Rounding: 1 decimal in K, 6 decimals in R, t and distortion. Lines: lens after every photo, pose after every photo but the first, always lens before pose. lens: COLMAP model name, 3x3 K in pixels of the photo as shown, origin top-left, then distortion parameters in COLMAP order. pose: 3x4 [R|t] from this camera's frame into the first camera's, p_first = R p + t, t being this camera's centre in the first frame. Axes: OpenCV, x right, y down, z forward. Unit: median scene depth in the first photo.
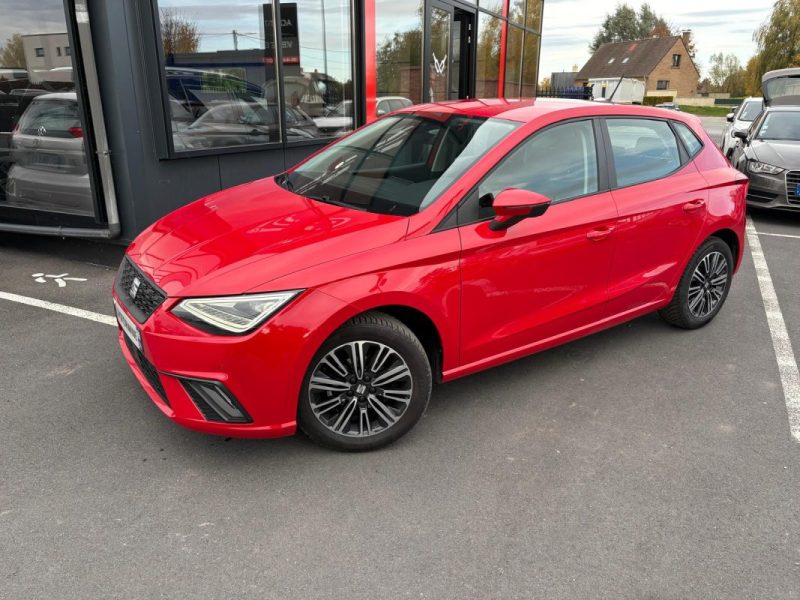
lens RADIAL K [[602.8, 0, 411.8], [0, 602.8, 299.5], [0, 0, 1]] dist [0.054124, -0.063859]
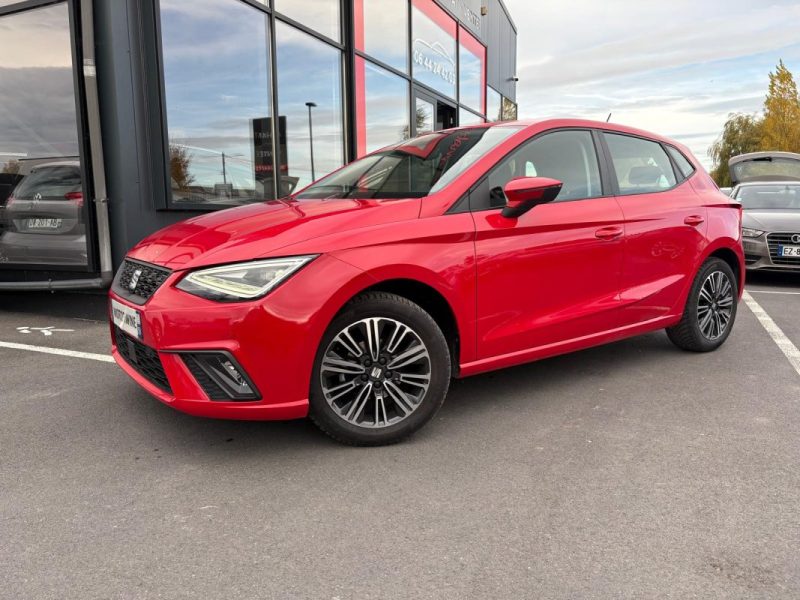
lens RADIAL K [[602.8, 0, 411.8], [0, 602.8, 299.5], [0, 0, 1]] dist [0.054124, -0.063859]
pose [[0.999322, -0.022399, 0.029238, -0.053349], [0.027295, 0.983361, -0.179599, 0.204084], [-0.024728, 0.180275, 0.983305, 0.061114]]
